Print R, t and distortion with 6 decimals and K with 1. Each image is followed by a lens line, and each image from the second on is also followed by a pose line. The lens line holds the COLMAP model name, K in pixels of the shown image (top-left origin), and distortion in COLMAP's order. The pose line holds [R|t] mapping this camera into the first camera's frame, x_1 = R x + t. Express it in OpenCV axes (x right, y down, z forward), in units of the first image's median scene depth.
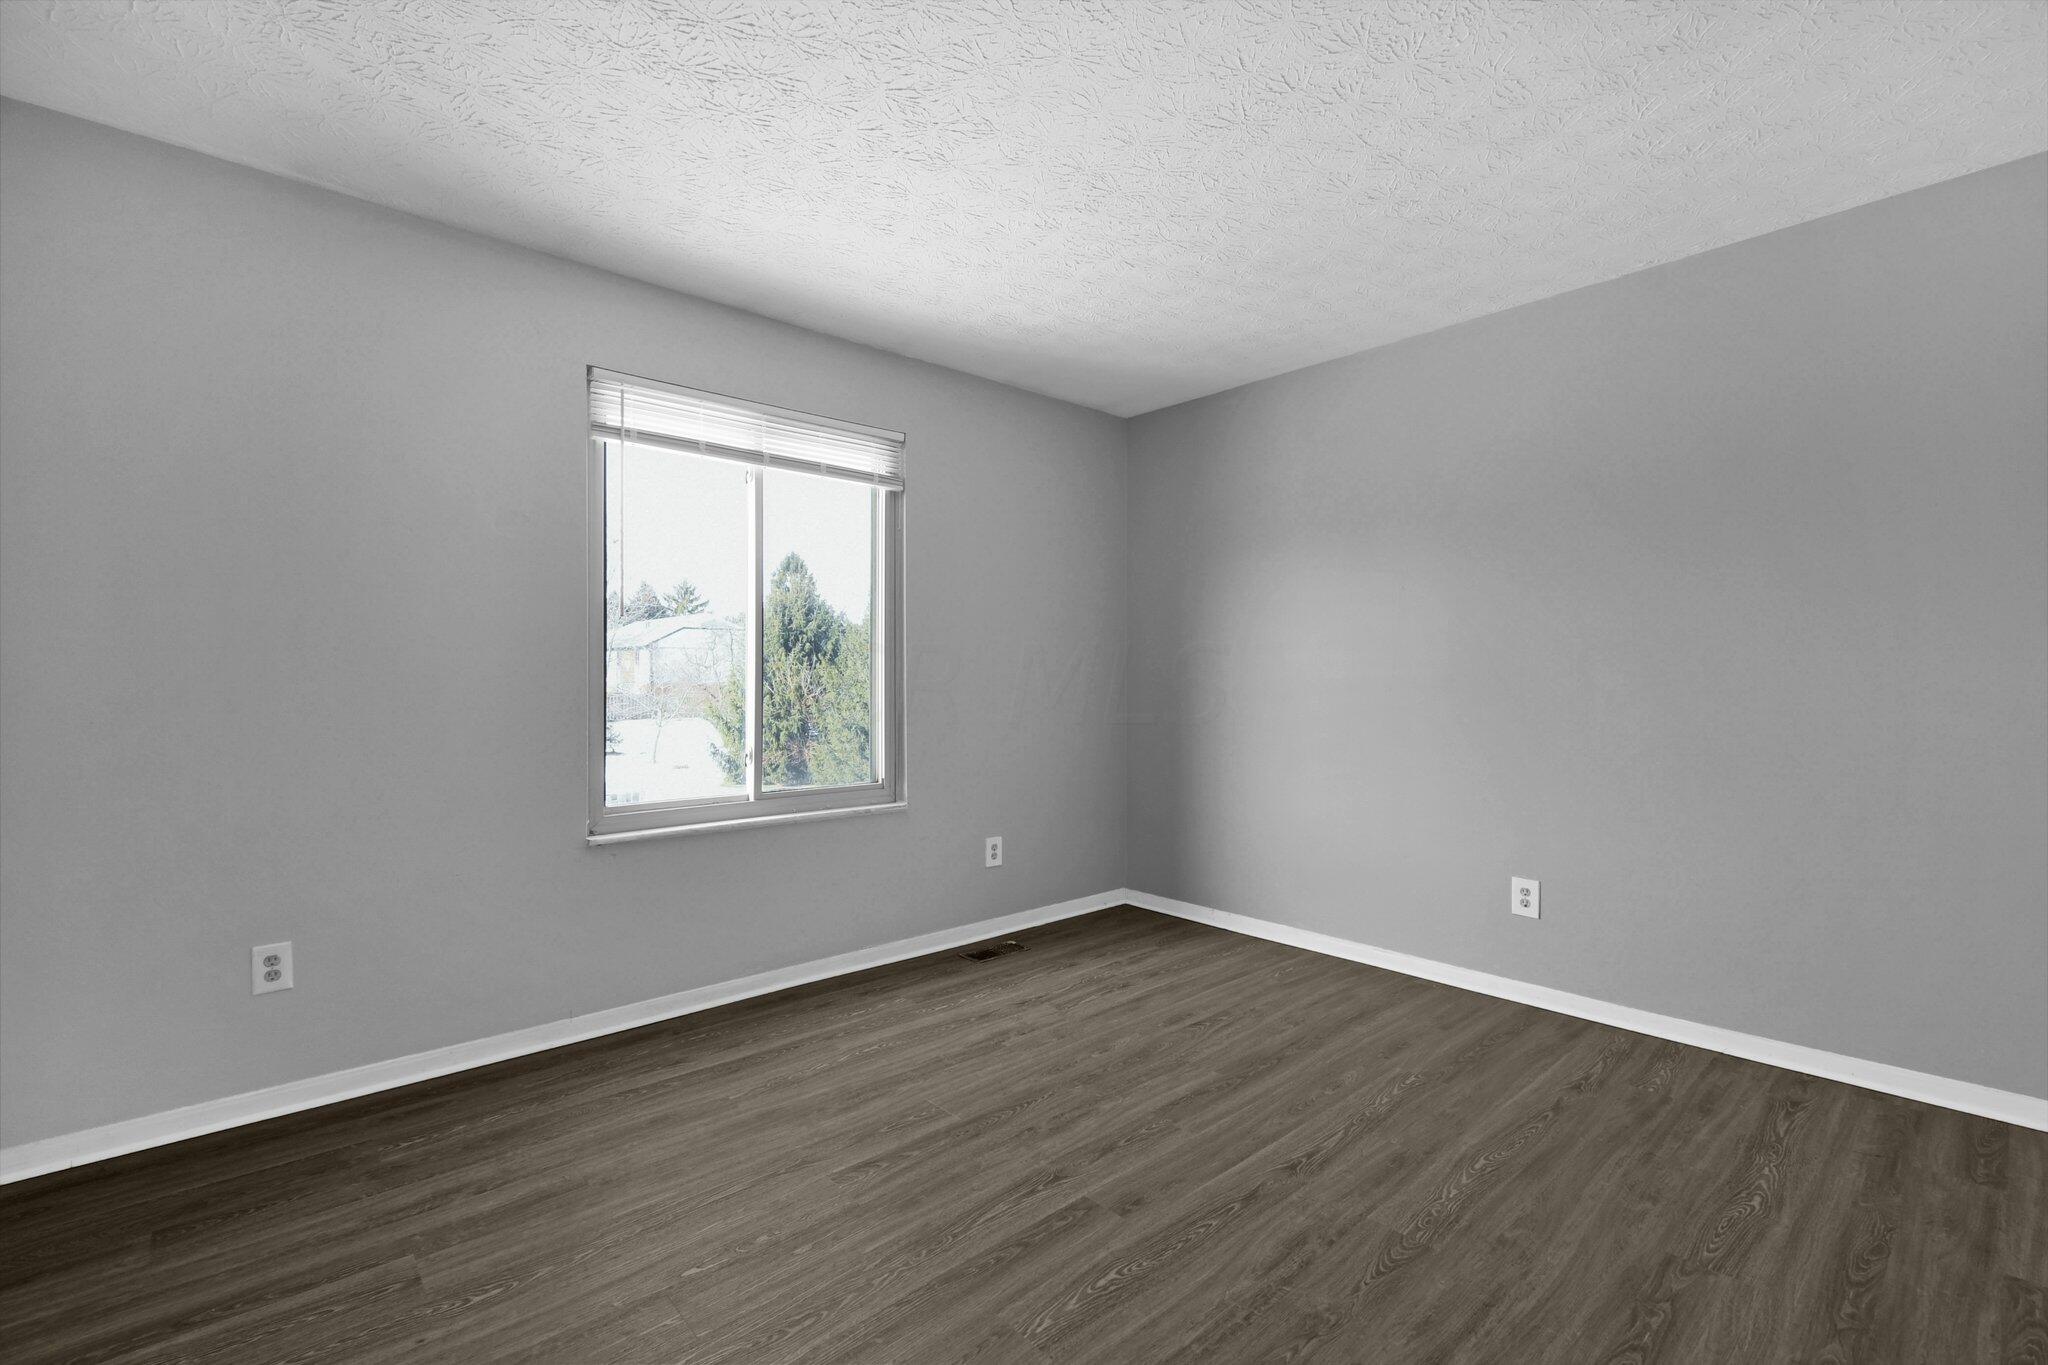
lens RADIAL K [[889.8, 0, 1023.8], [0, 889.8, 679.9], [0, 0, 1]] dist [-0.000050, -0.000006]
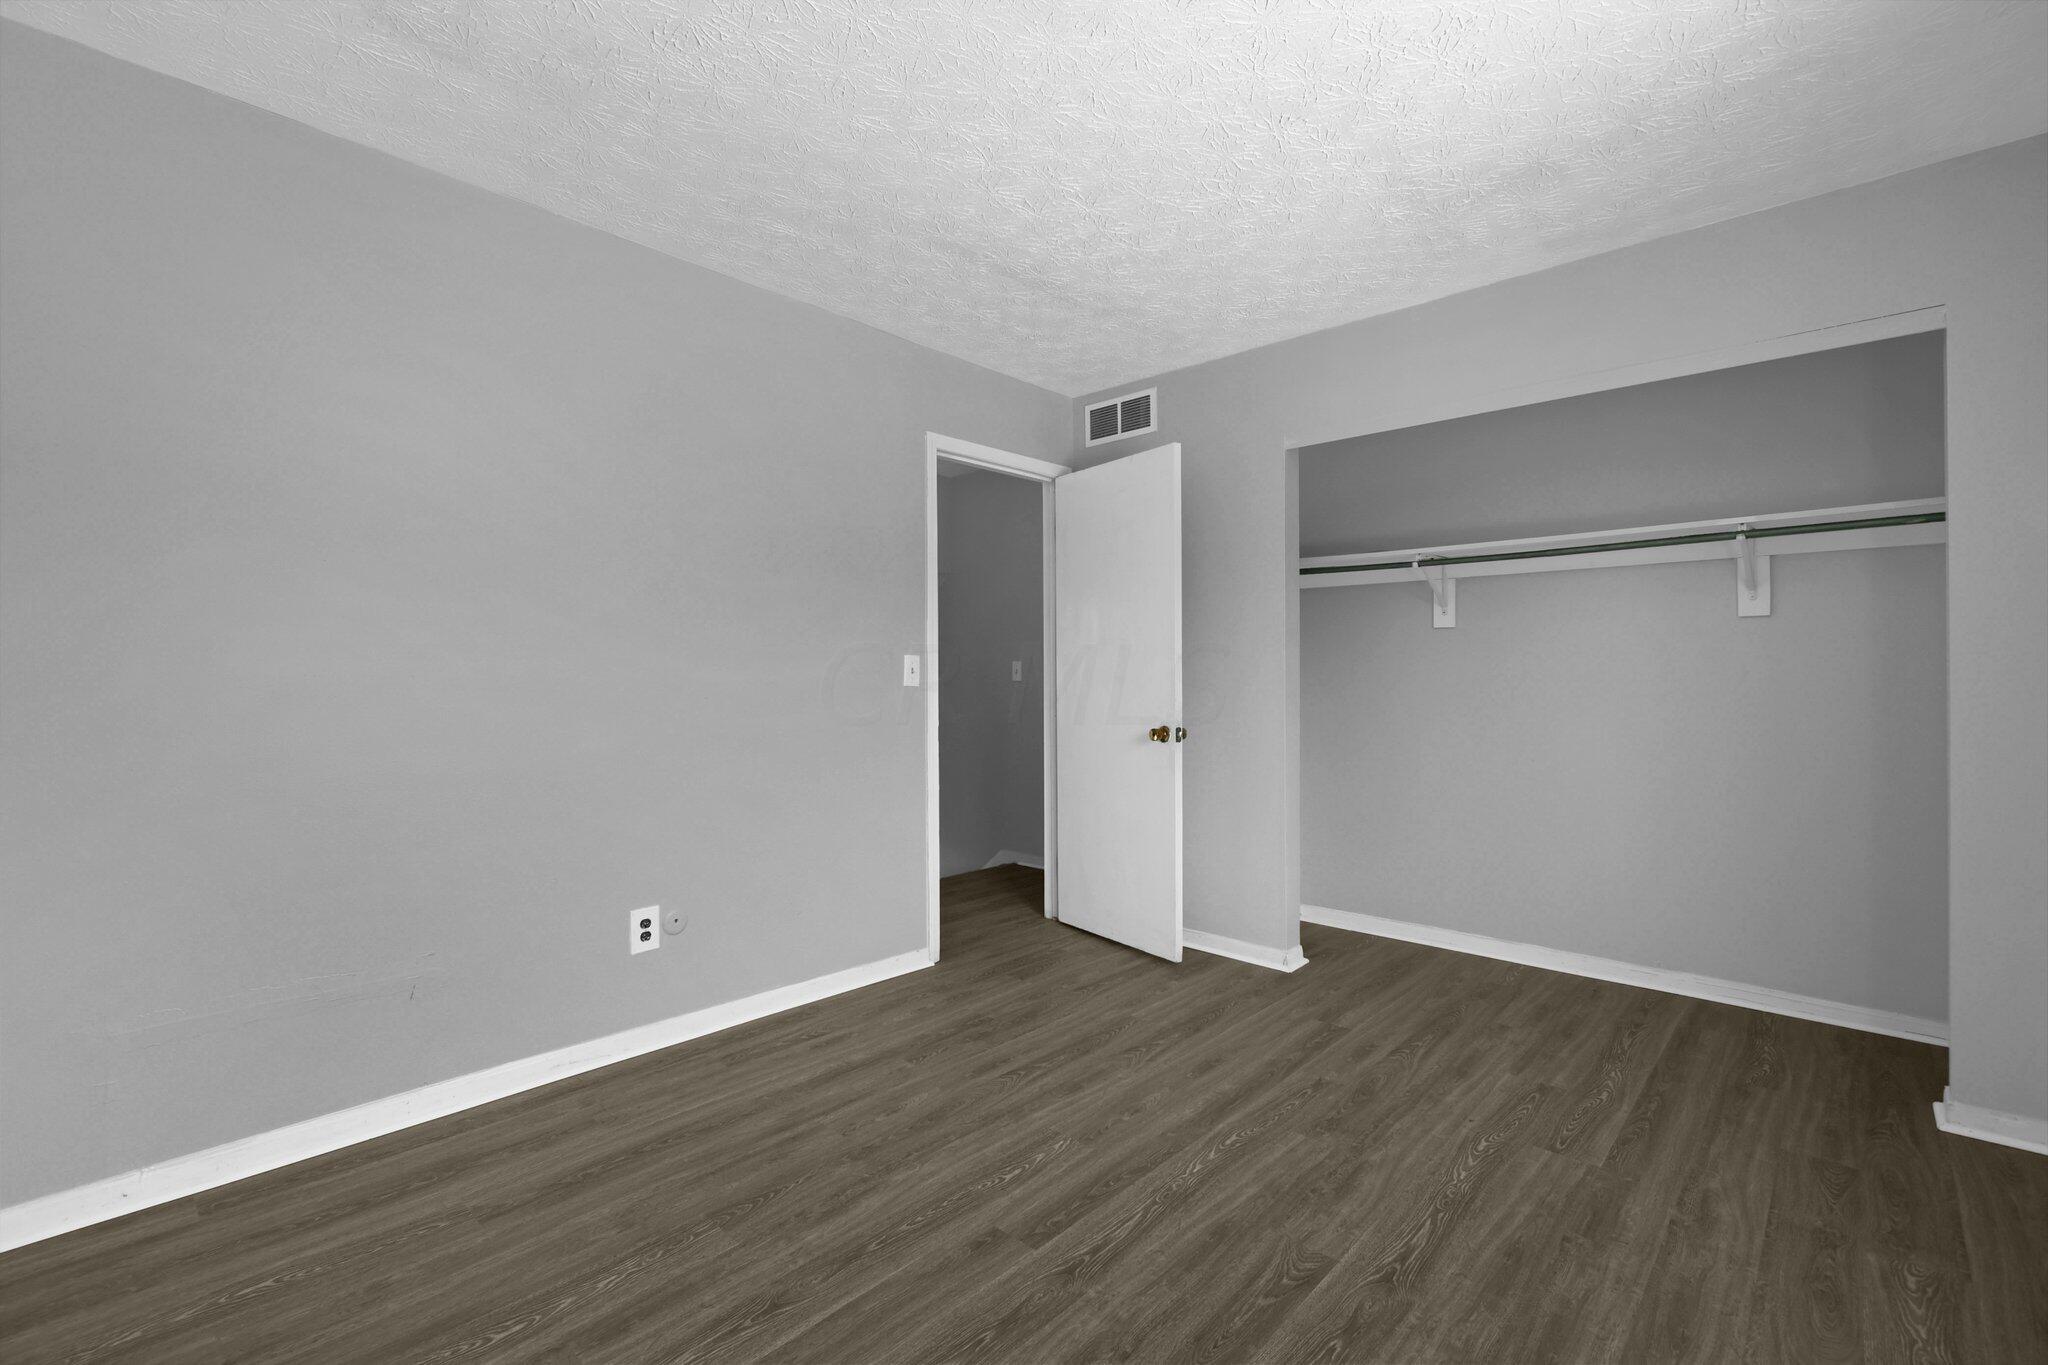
lens RADIAL K [[889.8, 0, 1024.1], [0, 889.8, 679.4], [0, 0, 1]] dist [-0.000050, -0.000006]
pose [[-0.995389, 0.000137, -0.095919, 0.174936], [-0.000269, 0.999991, 0.004218, -0.003100], [0.095919, 0.004224, -0.995380, 1.985390]]
